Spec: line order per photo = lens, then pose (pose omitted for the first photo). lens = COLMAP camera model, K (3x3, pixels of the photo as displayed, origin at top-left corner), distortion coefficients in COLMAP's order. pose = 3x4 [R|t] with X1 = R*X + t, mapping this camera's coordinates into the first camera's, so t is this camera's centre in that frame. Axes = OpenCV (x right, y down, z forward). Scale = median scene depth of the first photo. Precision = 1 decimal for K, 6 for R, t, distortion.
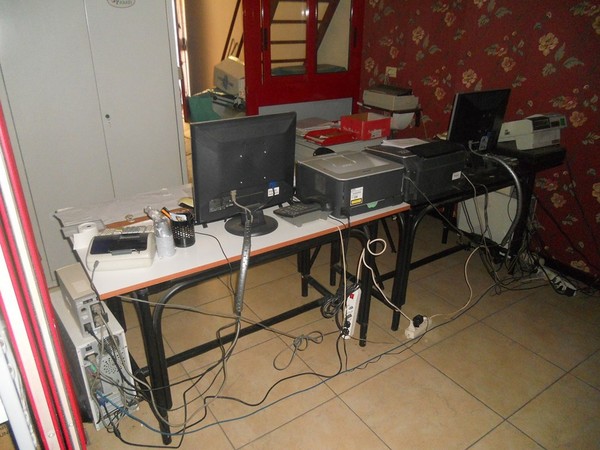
lens RADIAL K [[464.4, 0, 297.4], [0, 464.4, 225.3], [0, 0, 1]] dist [-0.024504, -0.001269]
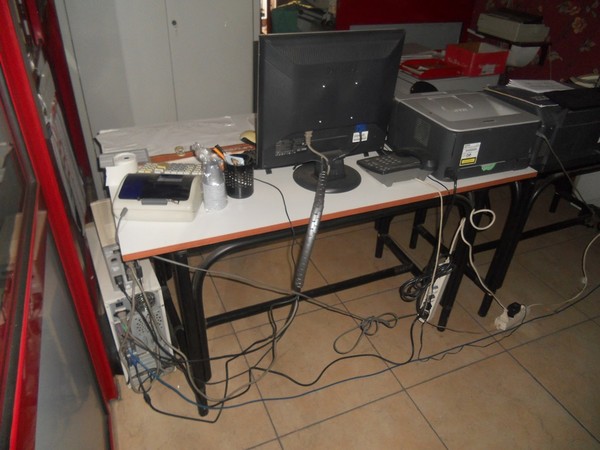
lens RADIAL K [[464.4, 0, 302.9], [0, 464.4, 226.2], [0, 0, 1]] dist [-0.024504, -0.001269]
pose [[0.983637, 0.127151, -0.127636, -0.027059], [-0.106302, 0.981597, 0.158641, -0.036968], [0.145459, -0.142477, 0.979052, 0.208048]]
